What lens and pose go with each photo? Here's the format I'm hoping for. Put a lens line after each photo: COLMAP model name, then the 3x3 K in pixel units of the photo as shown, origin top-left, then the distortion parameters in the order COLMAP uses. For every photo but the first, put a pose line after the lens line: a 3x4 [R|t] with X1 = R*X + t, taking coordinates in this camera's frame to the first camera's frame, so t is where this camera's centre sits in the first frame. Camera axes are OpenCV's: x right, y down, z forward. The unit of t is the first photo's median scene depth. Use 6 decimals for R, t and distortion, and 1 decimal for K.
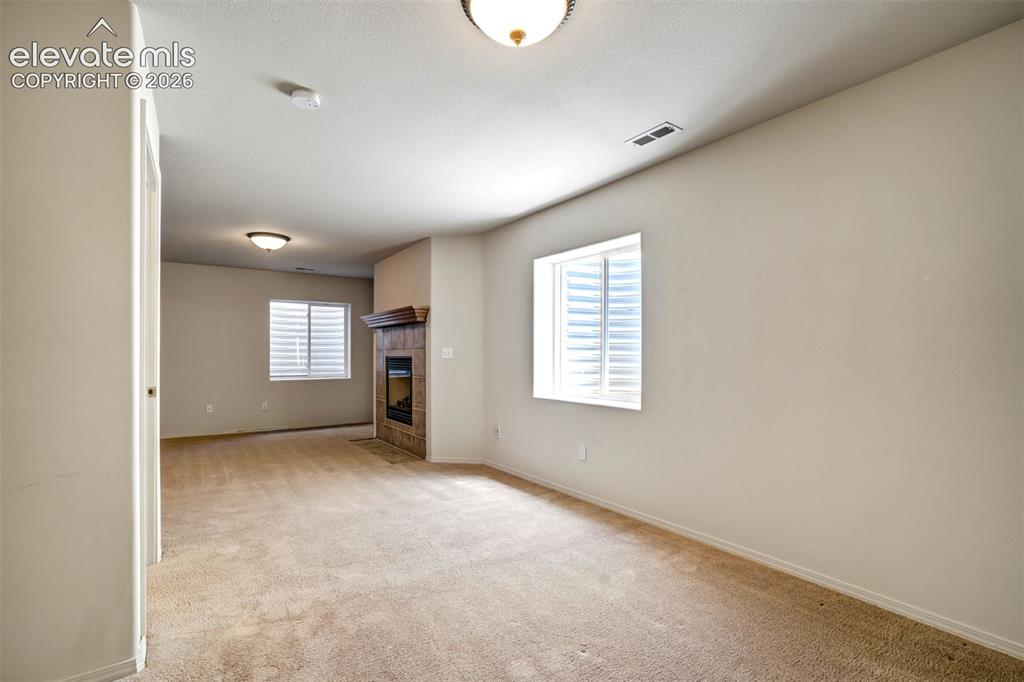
lens RADIAL K [[487.5, 0, 516.8], [0, 487.5, 349.0], [0, 0, 1]] dist [-0.016101, 0.000265]
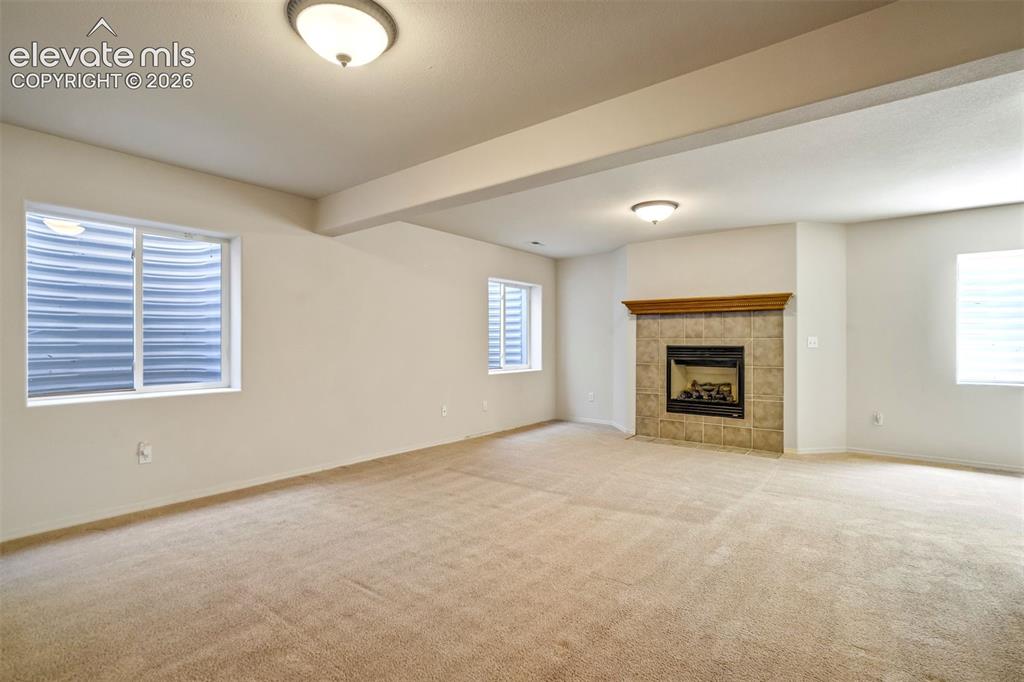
lens RADIAL K [[487.5, 0, 516.8], [0, 487.5, 349.0], [0, 0, 1]] dist [-0.016101, 0.000265]
pose [[0.952097, -0.004508, 0.305762, -0.928538], [-0.003848, 0.999636, 0.026720, -0.001887], [-0.305771, -0.026617, 0.951733, 0.234424]]
